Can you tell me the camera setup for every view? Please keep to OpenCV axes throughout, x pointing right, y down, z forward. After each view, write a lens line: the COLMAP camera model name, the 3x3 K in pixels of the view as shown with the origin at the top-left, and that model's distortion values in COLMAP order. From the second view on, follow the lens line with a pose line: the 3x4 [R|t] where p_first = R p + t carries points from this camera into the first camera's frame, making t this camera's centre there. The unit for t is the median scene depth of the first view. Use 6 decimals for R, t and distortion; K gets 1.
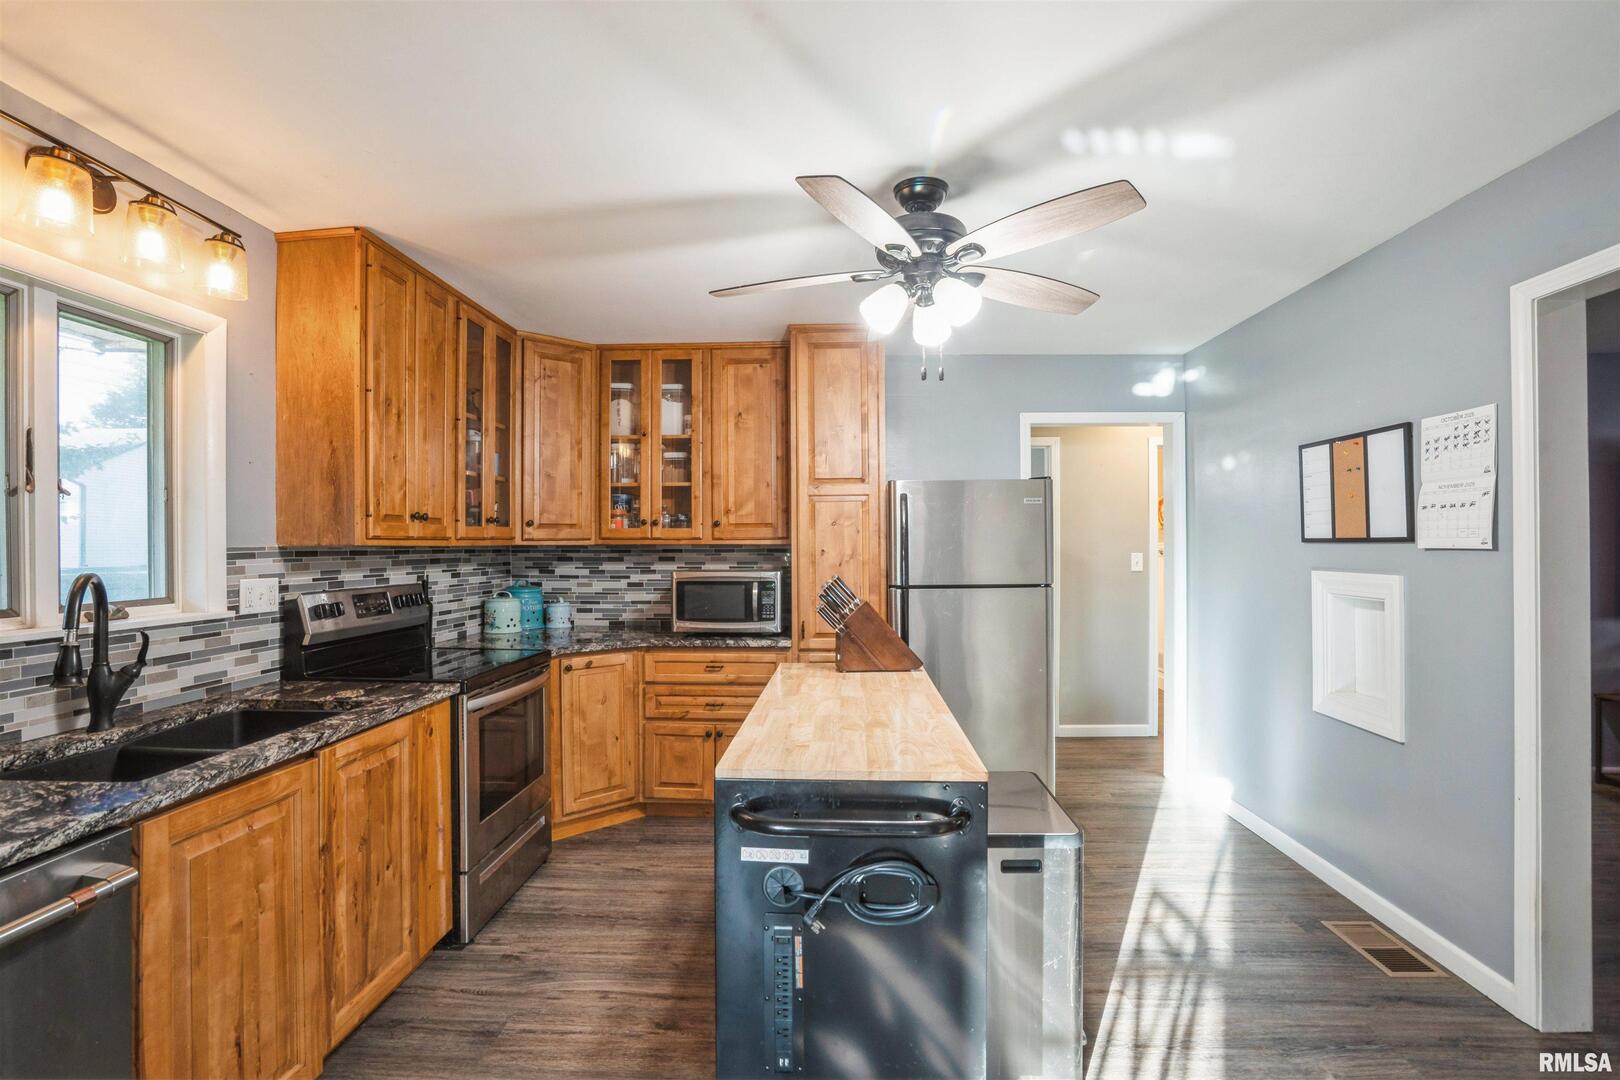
lens RADIAL K [[746.8, 0, 803.5], [0, 746.8, 544.2], [0, 0, 1]] dist [-0.030450, 0.004465]
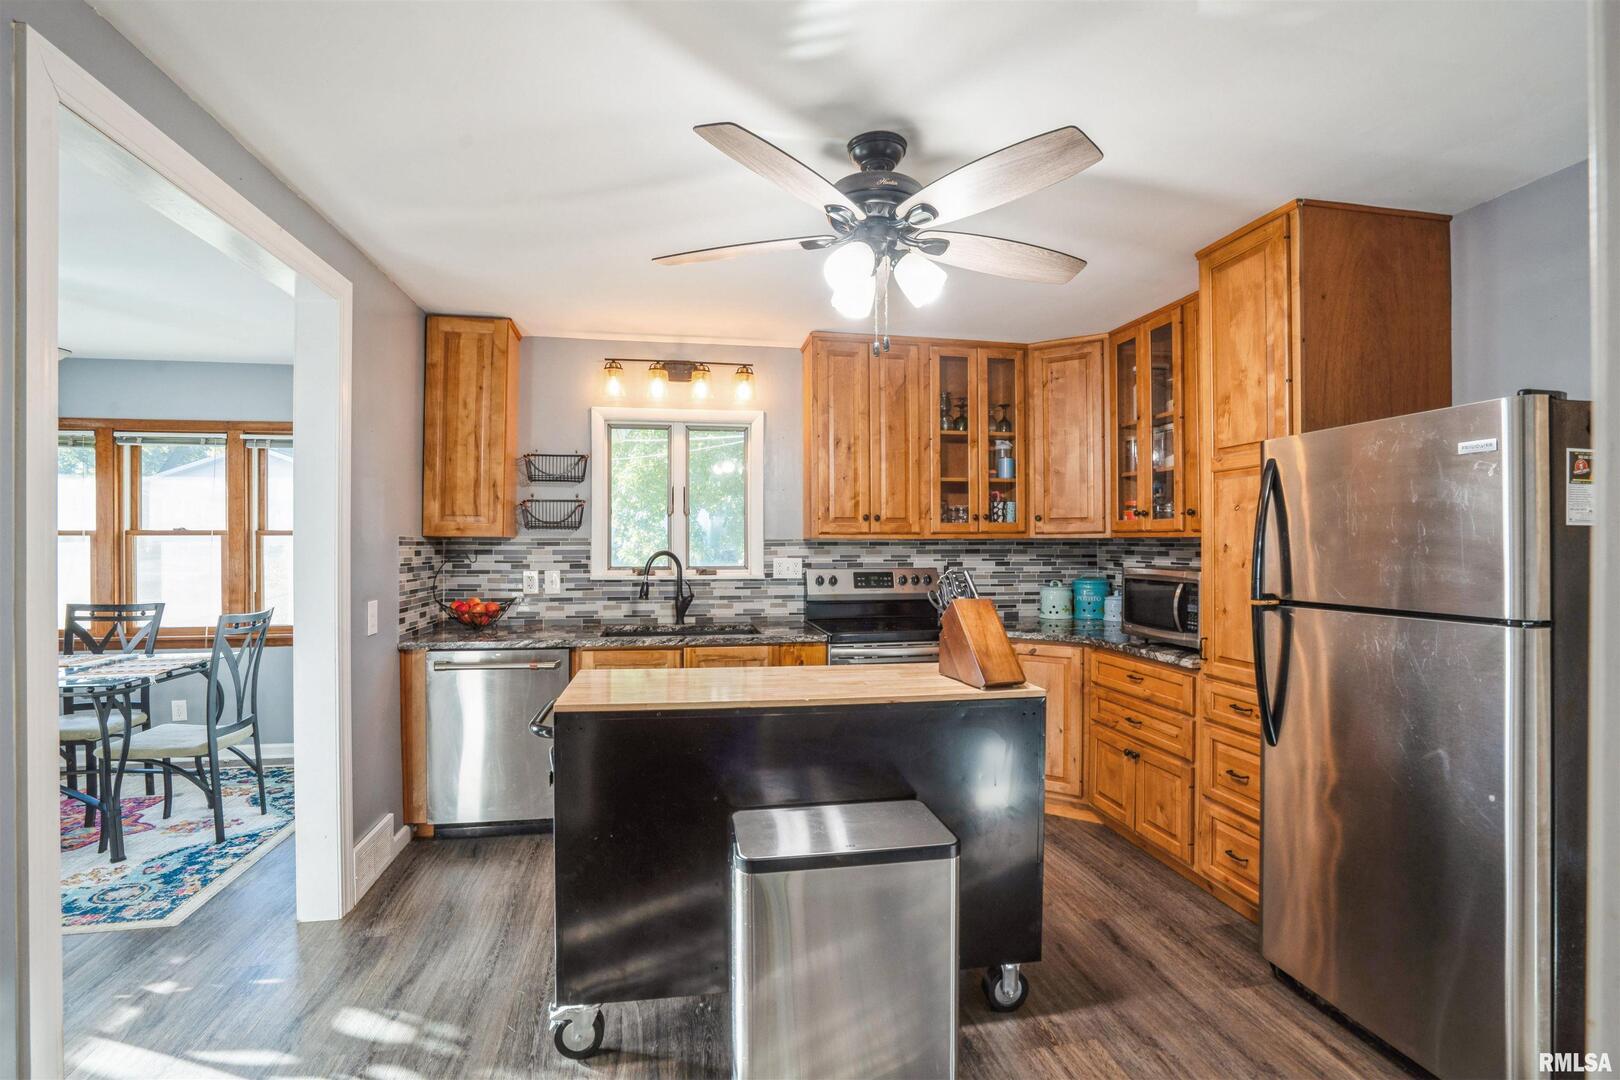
lens RADIAL K [[746.8, 0, 811.2], [0, 746.8, 548.2], [0, 0, 1]] dist [-0.030450, 0.004465]
pose [[0.240395, 0.011767, -0.970604, 0.634899], [0.001440, 0.999921, 0.012479, 0.001747], [0.970674, -0.004398, 0.240359, 0.429553]]
